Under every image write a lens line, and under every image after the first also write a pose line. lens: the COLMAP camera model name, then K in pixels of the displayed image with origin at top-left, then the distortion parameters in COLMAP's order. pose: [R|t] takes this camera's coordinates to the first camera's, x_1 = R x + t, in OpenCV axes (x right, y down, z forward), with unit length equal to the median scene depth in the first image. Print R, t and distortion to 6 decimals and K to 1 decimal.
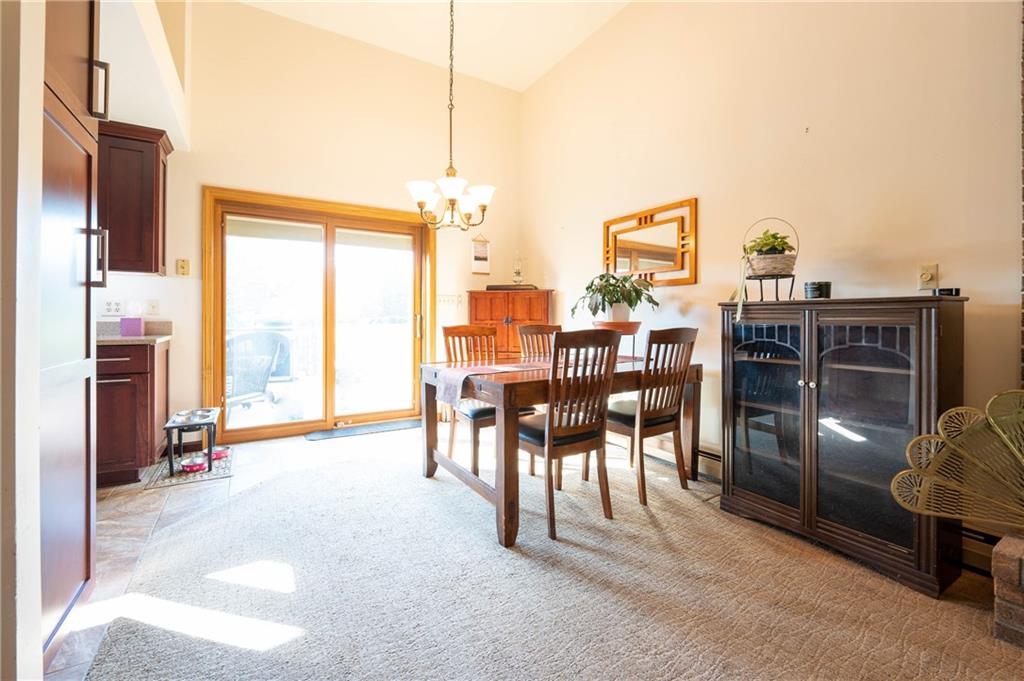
lens RADIAL K [[418.6, 0, 511.1], [0, 418.6, 313.5], [0, 0, 1]] dist [-0.004034, -0.000225]
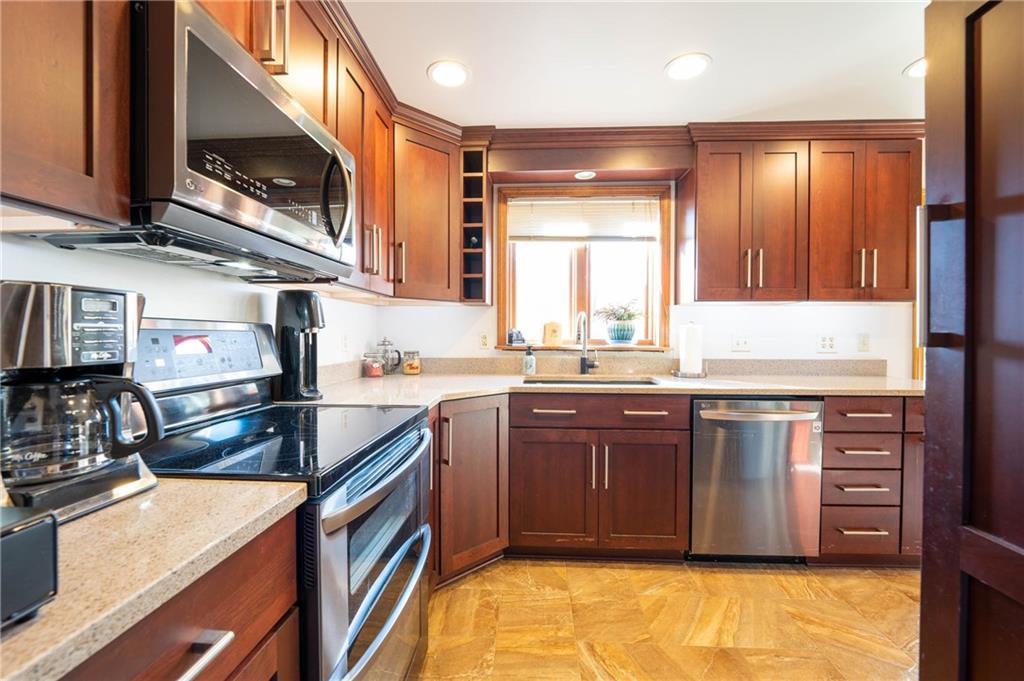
lens RADIAL K [[418.6, 0, 515.8], [0, 418.6, 339.6], [0, 0, 1]] dist [-0.004034, -0.000225]
pose [[0.826712, 0.003393, -0.562615, -0.961587], [-0.000553, 0.999986, 0.005217, -0.025238], [0.562625, -0.004002, 0.826703, -0.090142]]
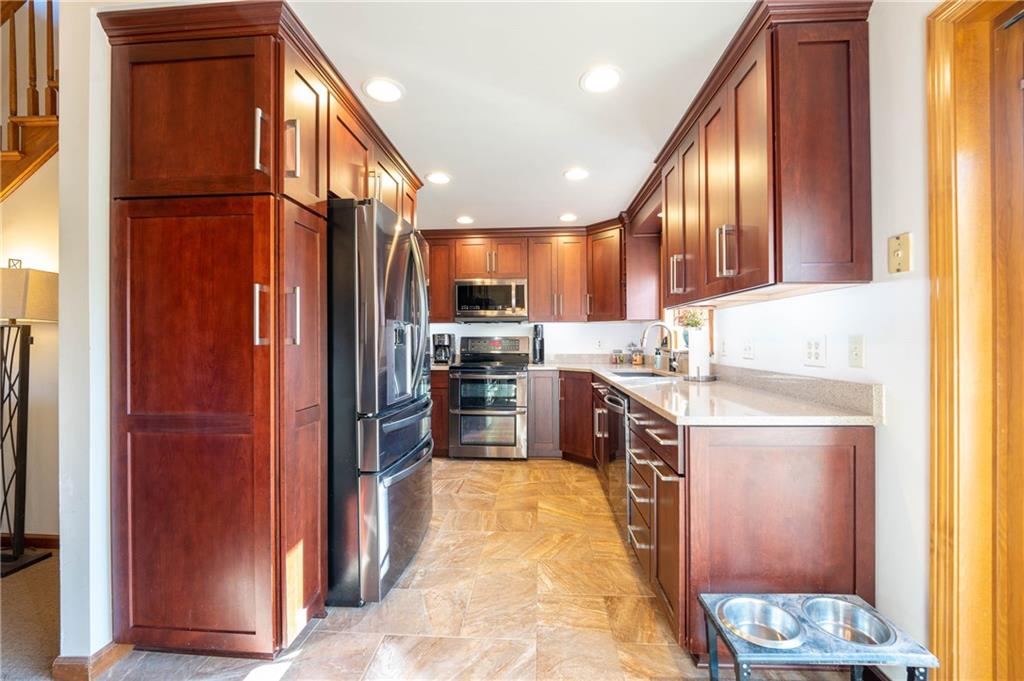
lens RADIAL K [[418.6, 0, 512.4], [0, 418.6, 340.6], [0, 0, 1]] dist [-0.004034, -0.000225]
pose [[-0.586341, -0.001199, -0.810064, -0.248497], [0.002417, 0.999992, -0.003229, -0.026938], [0.810061, -0.003851, -0.586333, 0.961314]]
